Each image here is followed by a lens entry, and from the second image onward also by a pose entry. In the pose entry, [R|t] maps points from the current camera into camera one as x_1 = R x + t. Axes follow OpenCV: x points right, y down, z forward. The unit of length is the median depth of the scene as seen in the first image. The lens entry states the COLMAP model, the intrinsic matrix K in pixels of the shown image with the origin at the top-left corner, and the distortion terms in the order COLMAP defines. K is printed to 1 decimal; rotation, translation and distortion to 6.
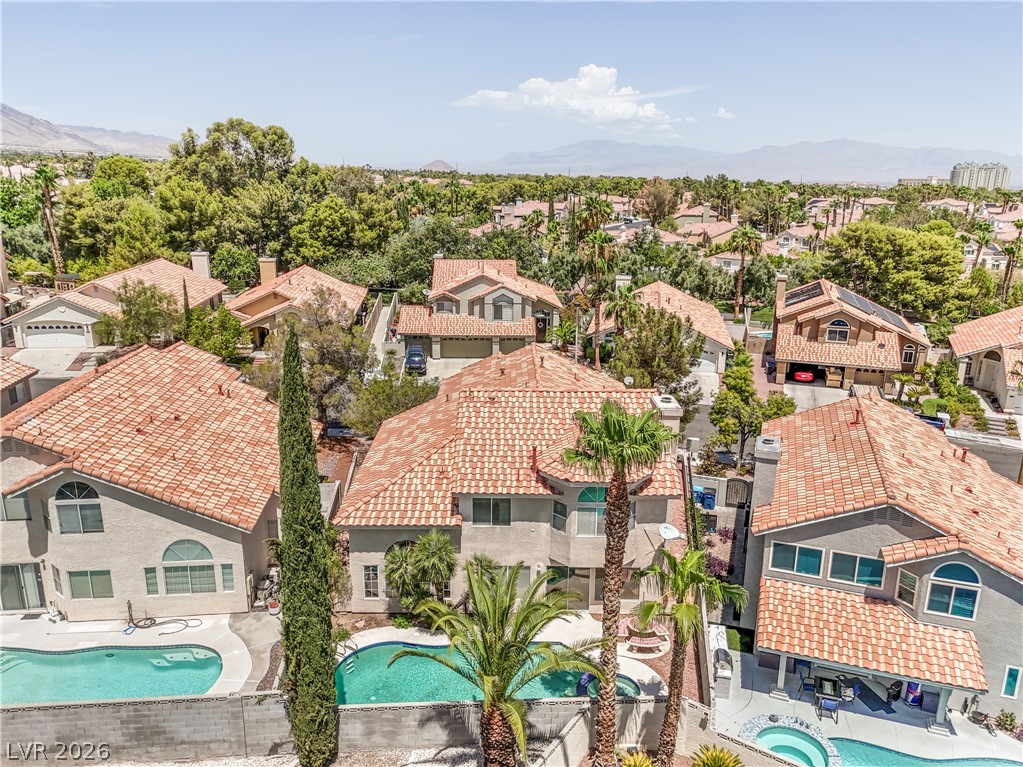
lens RADIAL K [[747.1, 0, 508.2], [0, 747.1, 384.7], [0, 0, 1]] dist [0.079756, -0.084653]
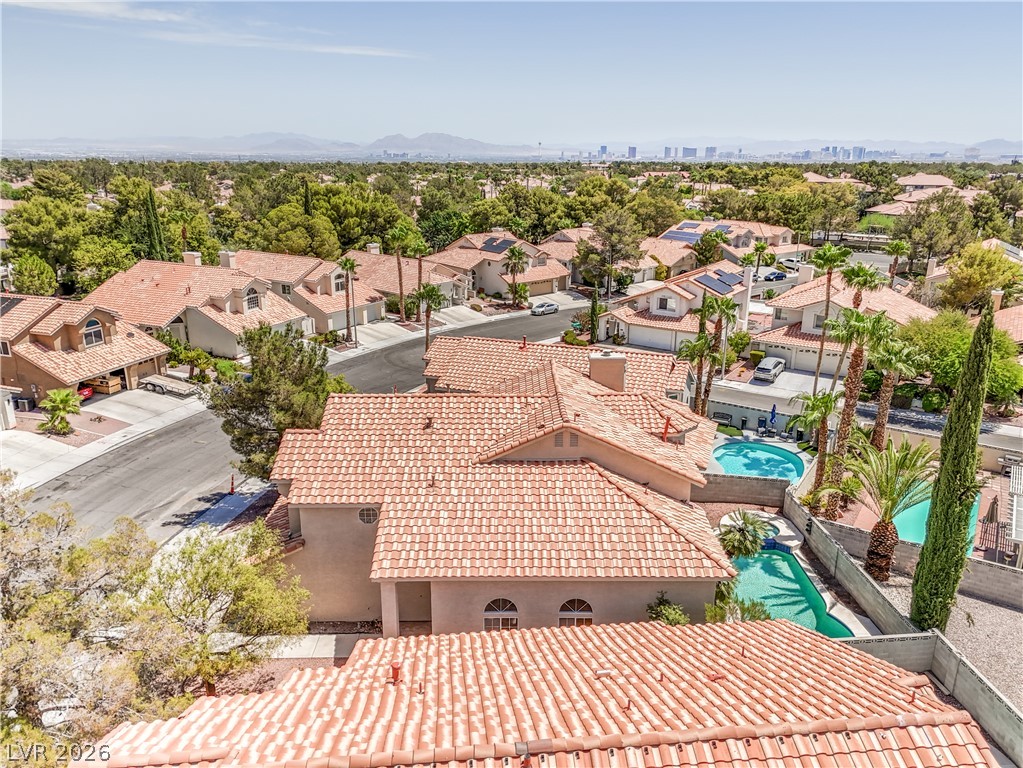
lens RADIAL K [[747.1, 0, 508.2], [0, 747.1, 385.2], [0, 0, 1]] dist [0.079756, -0.084653]
pose [[0.021633, -0.313497, 0.949343, -0.401596], [0.275417, 0.914692, 0.295778, -0.141109], [-0.961082, 0.255066, 0.106130, 0.458304]]
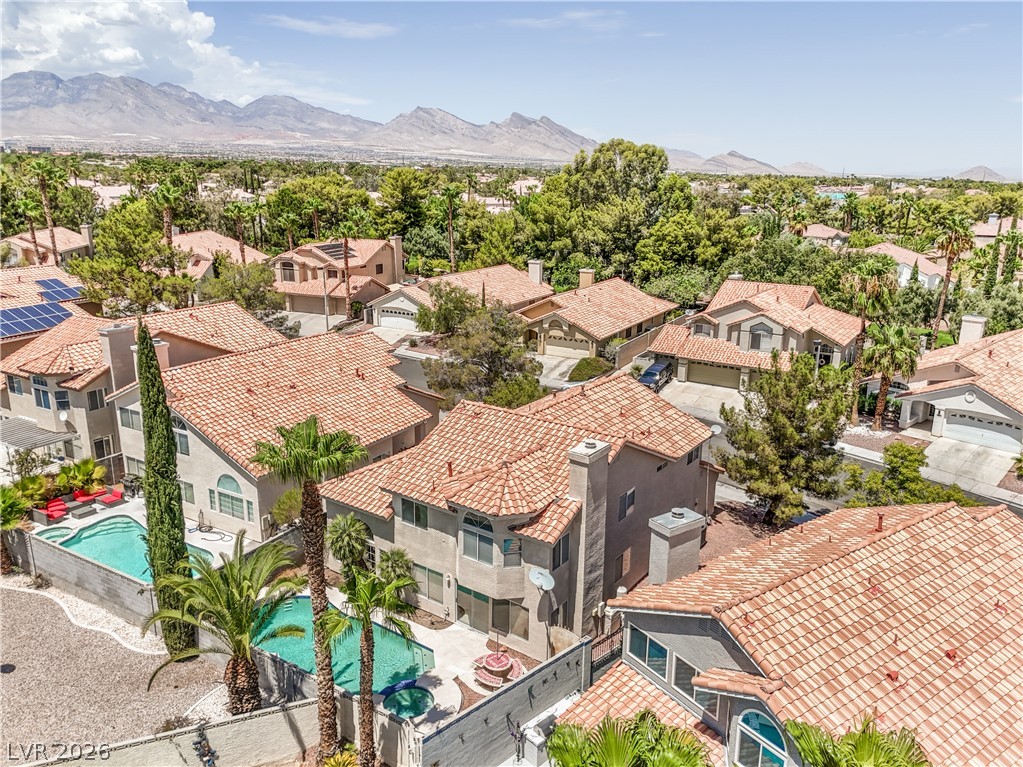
lens RADIAL K [[747.1, 0, 508.2], [0, 747.1, 384.7], [0, 0, 1]] dist [0.079756, -0.084653]
pose [[0.810831, 0.151456, -0.565344, 0.287842], [-0.158590, 0.986656, 0.036872, -0.032224], [0.563385, 0.059761, 0.824031, 0.073101]]
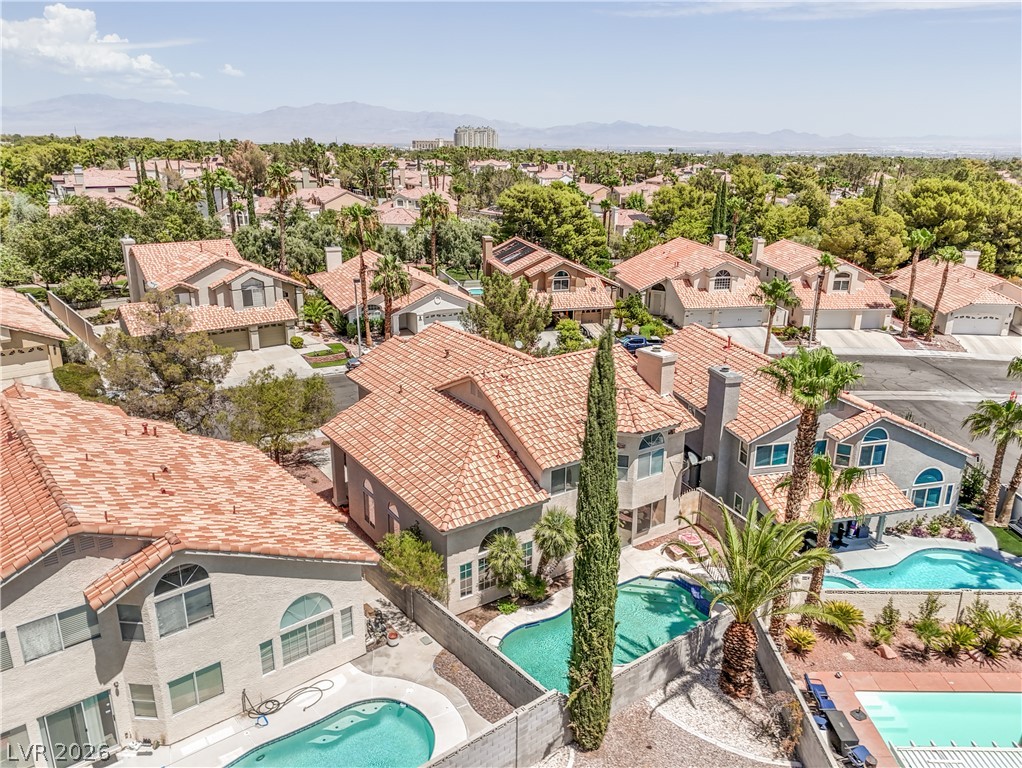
lens RADIAL K [[751.5, 0, 510.4], [0, 751.5, 389.8], [0, 0, 1]] dist [0.070625, -0.078903]
pose [[0.831608, -0.181794, 0.524766, -0.264638], [0.154581, 0.983335, 0.095687, -0.028633], [-0.533416, 0.001545, 0.845852, 0.062987]]
